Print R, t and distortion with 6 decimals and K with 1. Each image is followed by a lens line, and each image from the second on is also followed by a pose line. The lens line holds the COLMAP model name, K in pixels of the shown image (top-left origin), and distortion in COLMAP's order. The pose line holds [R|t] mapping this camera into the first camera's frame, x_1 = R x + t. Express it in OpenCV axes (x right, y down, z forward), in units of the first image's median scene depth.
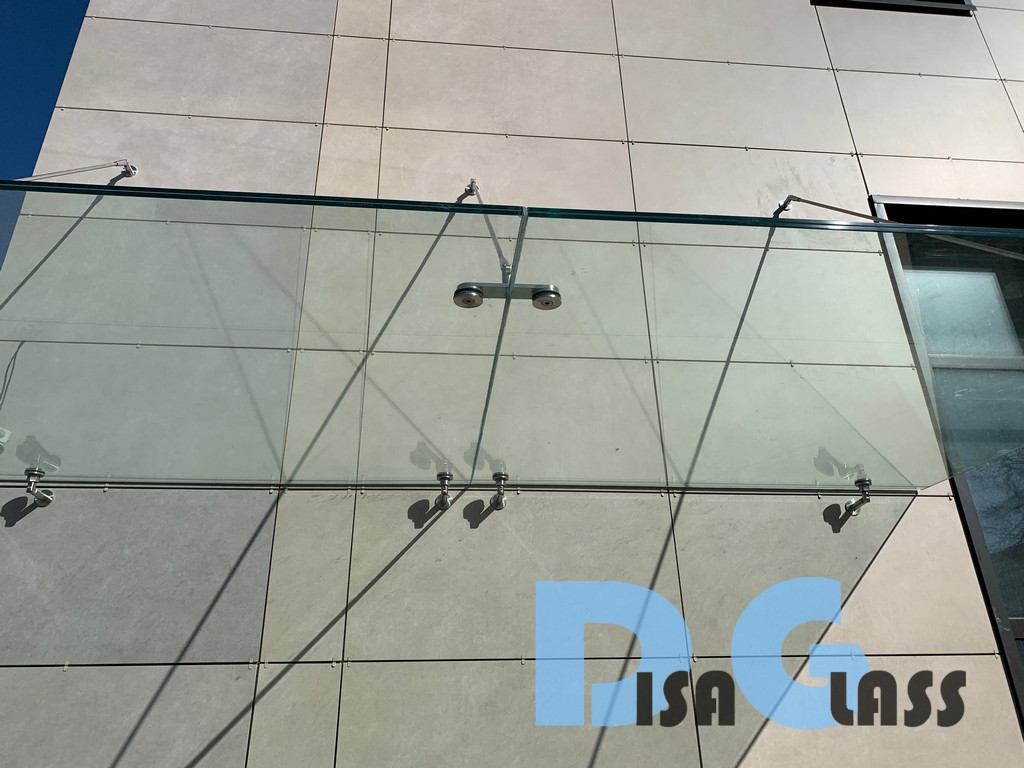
lens RADIAL K [[774.8, 0, 511.7], [0, 774.8, 381.5], [0, 0, 1]] dist [-0.004041, -0.008947]
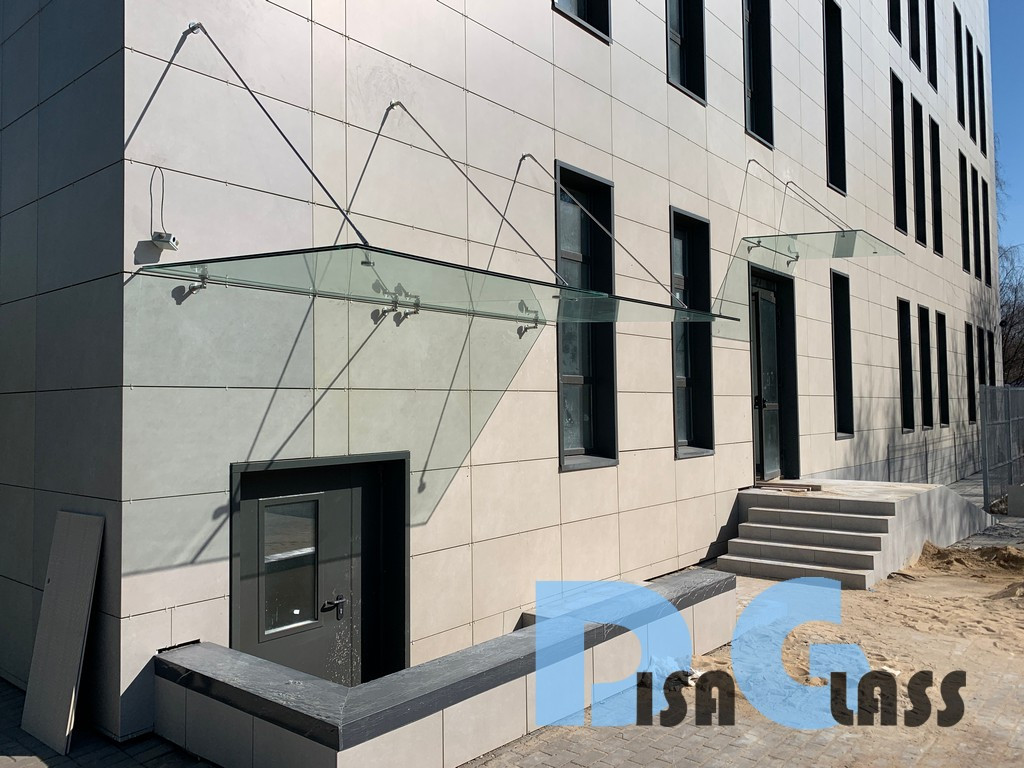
lens RADIAL K [[774.8, 0, 512.7], [0, 774.8, 383.2], [0, 0, 1]] dist [-0.004041, -0.008947]
pose [[0.722726, 0.039629, 0.689997, -1.226219], [-0.309677, 0.911096, 0.272038, -0.312713], [-0.617873, -0.410285, 0.670745, -0.572660]]
